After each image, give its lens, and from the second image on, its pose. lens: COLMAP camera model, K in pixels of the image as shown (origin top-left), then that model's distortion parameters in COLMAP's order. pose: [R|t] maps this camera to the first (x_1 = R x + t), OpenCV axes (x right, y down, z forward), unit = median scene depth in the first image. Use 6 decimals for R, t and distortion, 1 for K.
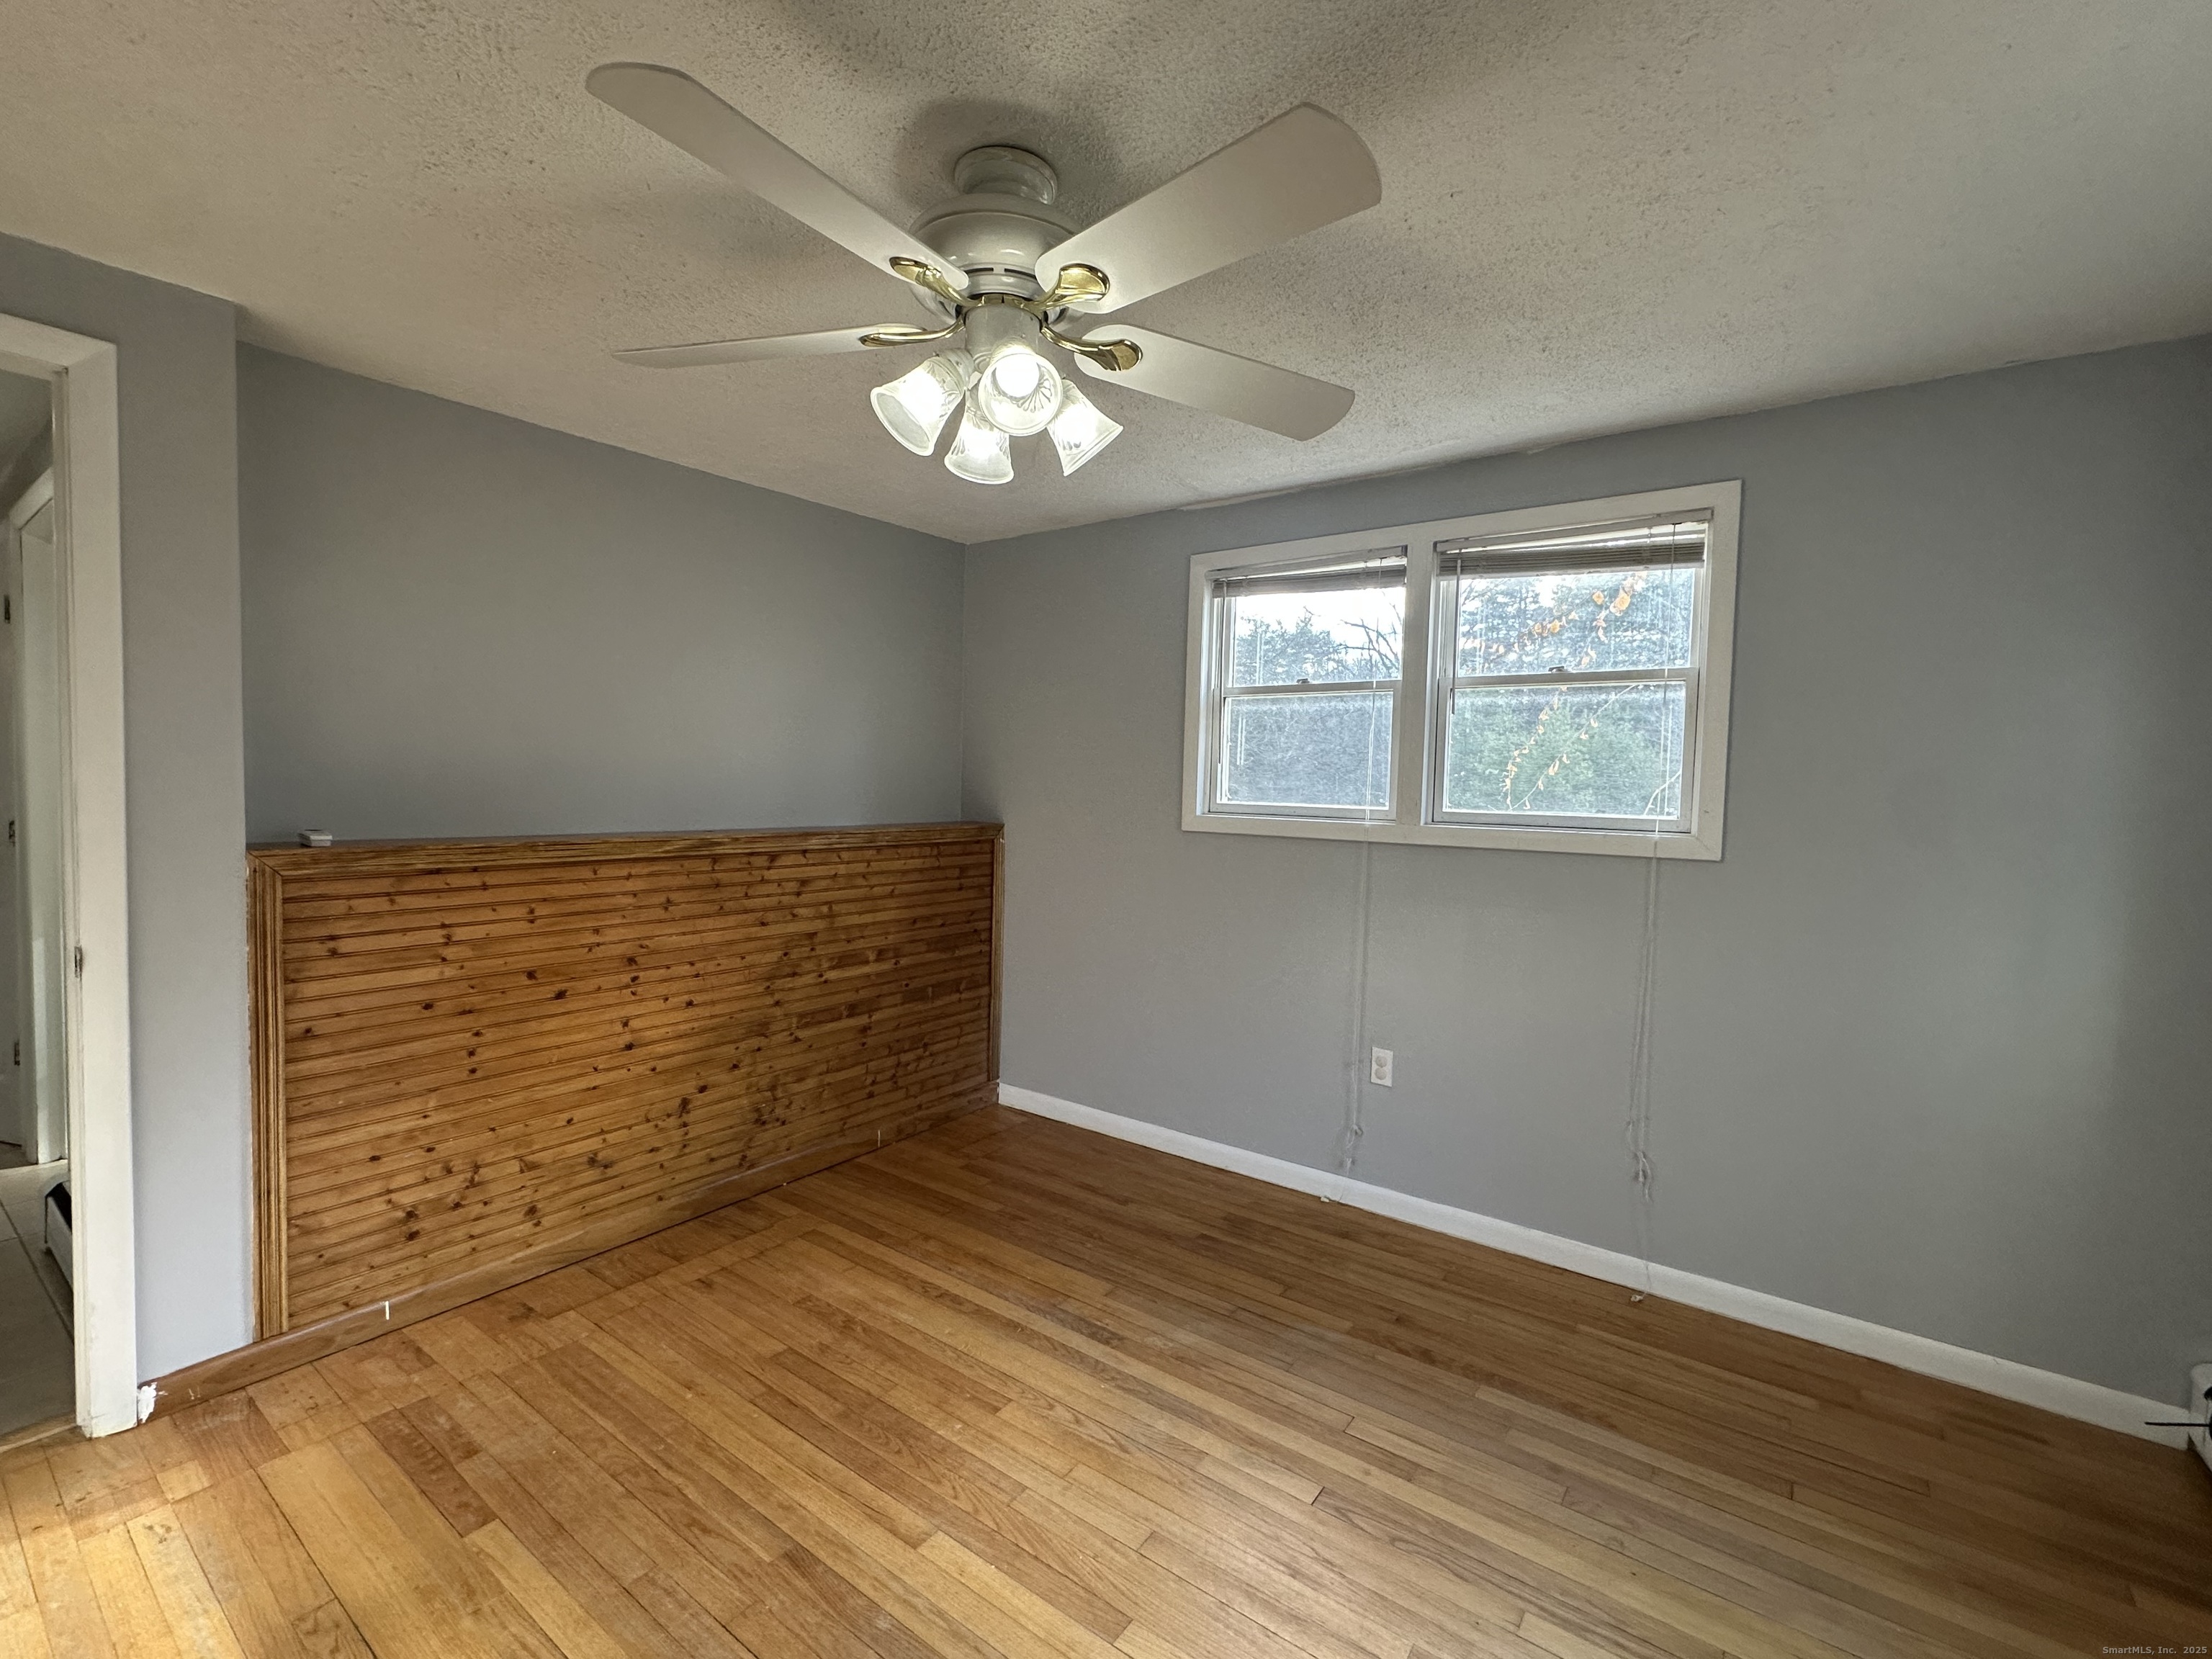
lens RADIAL K [[973.0, 0, 1106.5], [0, 973.0, 825.3], [0, 0, 1]] dist [-0.001517, 0.000416]
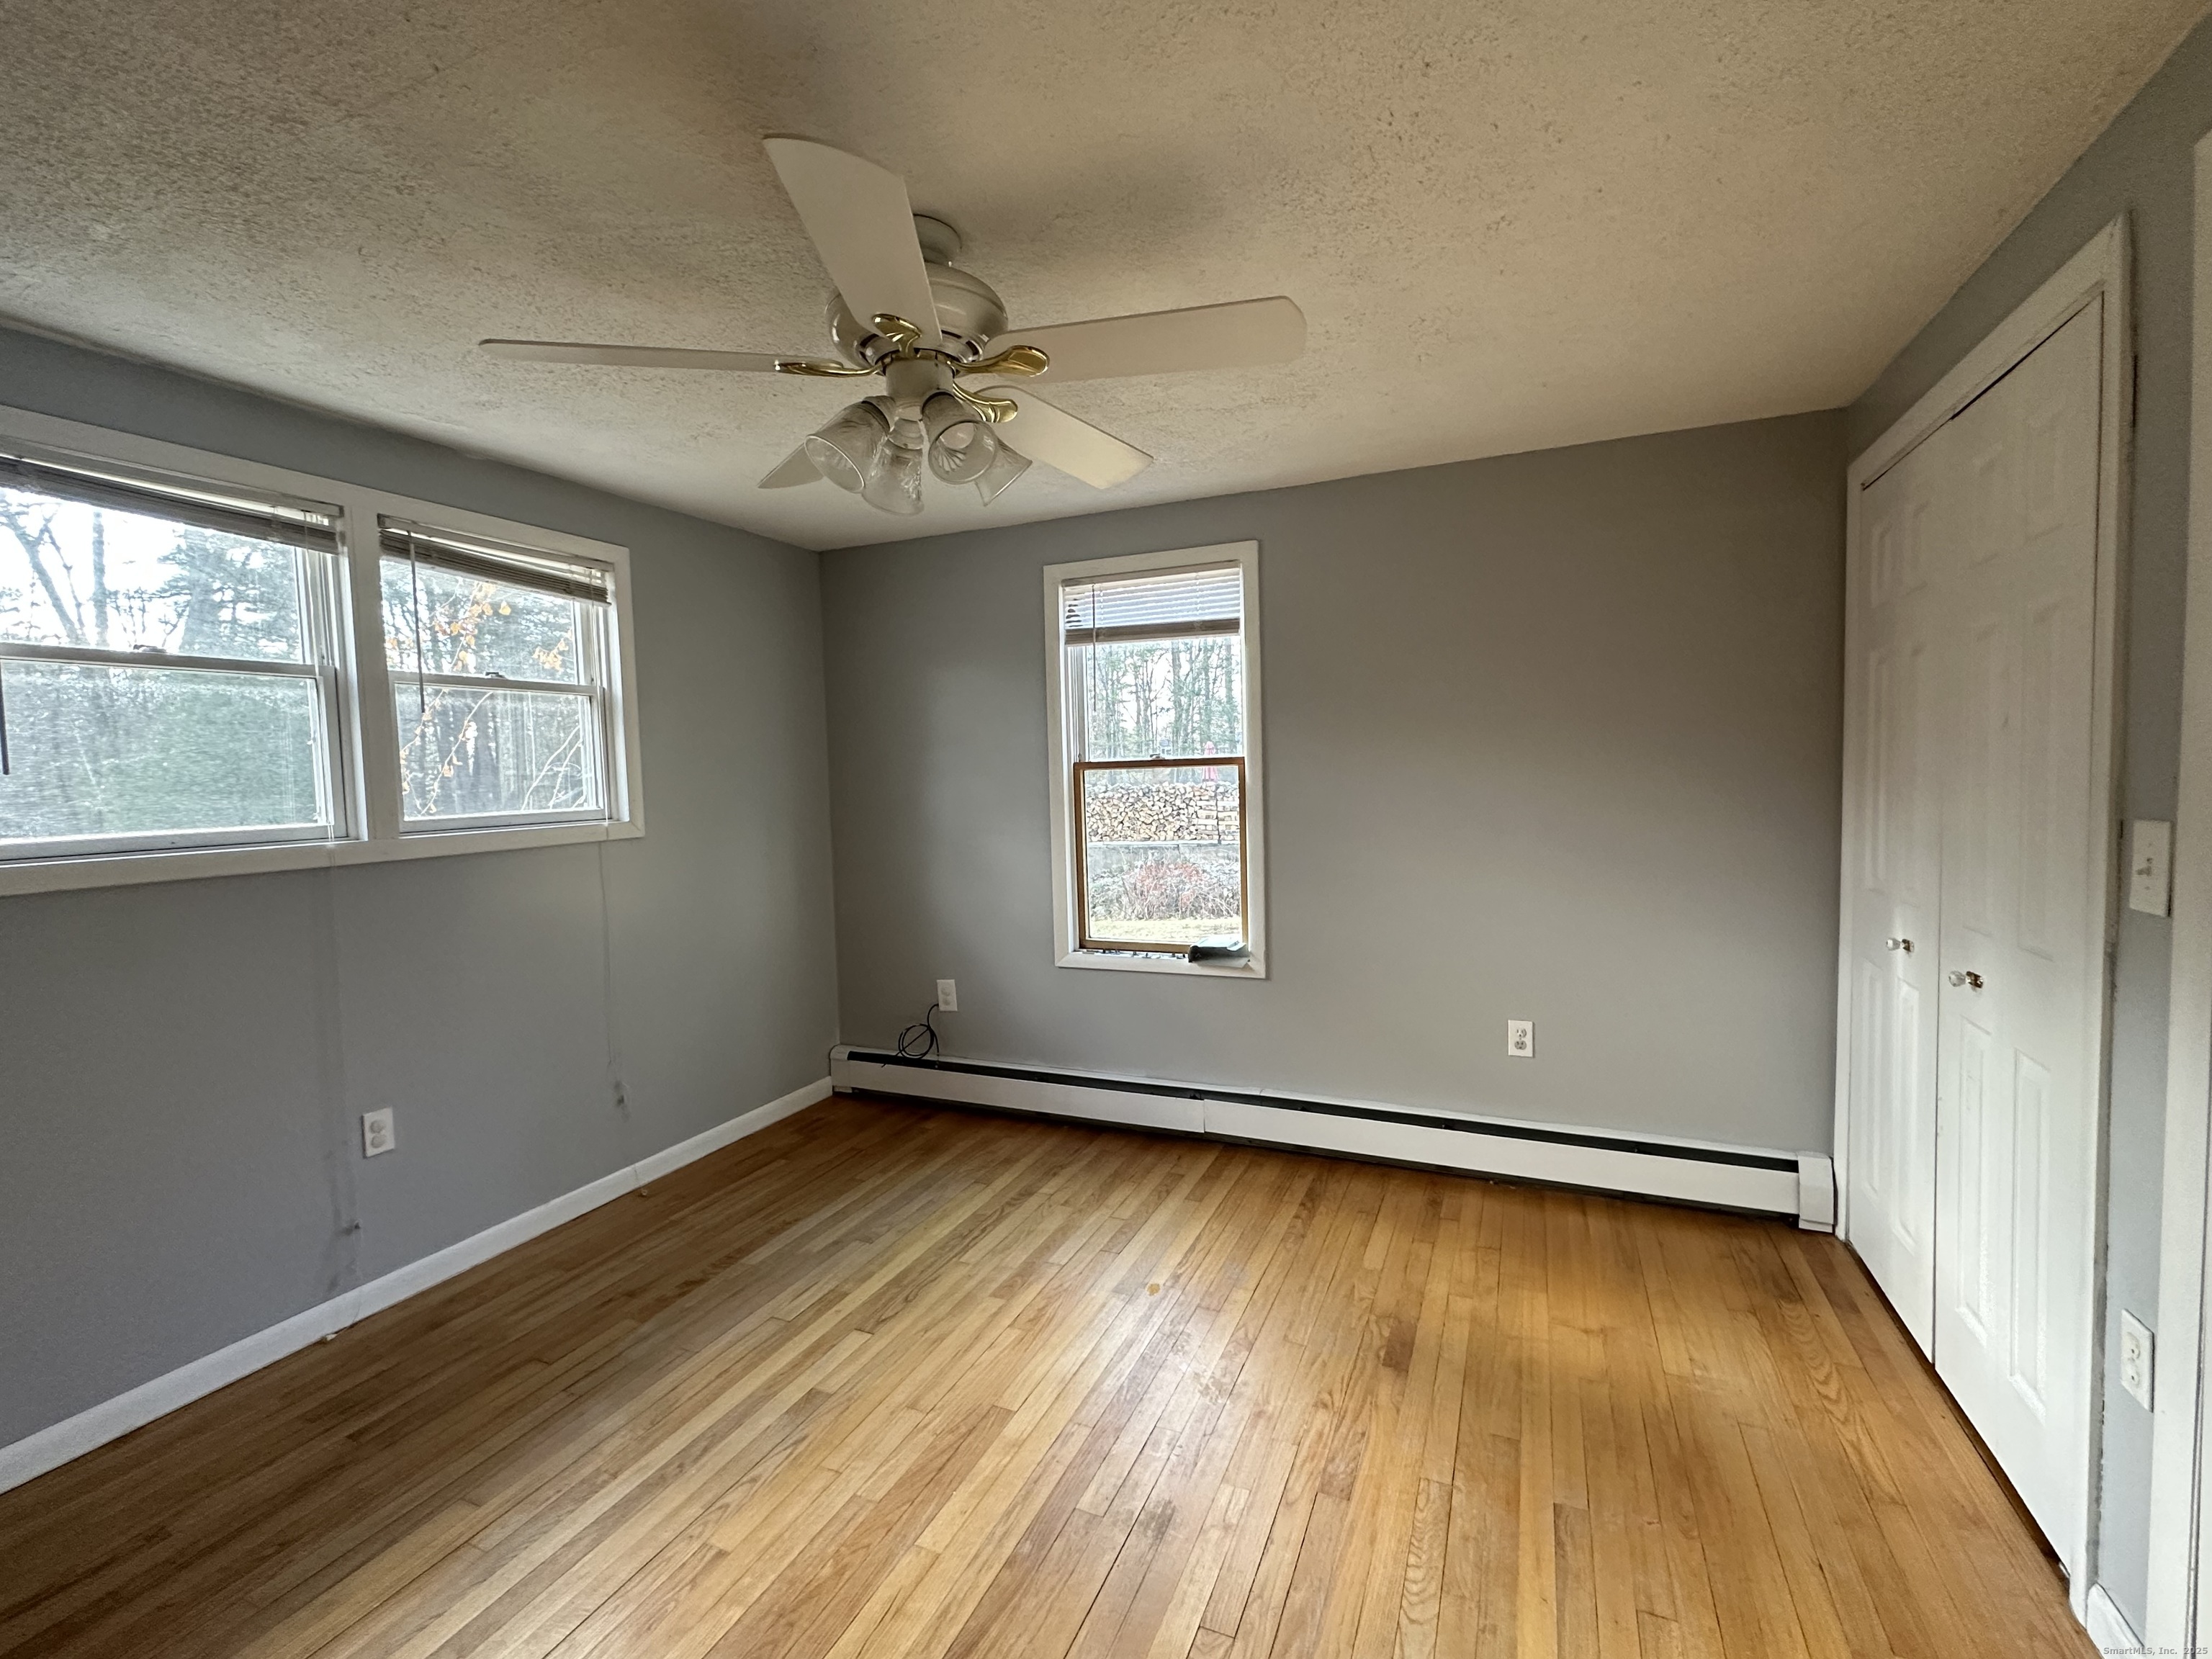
lens RADIAL K [[972.5, 0, 1105.4], [0, 972.5, 823.6], [0, 0, 1]] dist [-0.000143, 0.000092]
pose [[-0.218036, -0.073582, 0.973163, -0.794376], [0.068344, 0.993554, 0.090436, -0.058127], [-0.973545, 0.086228, -0.211601, 0.674161]]
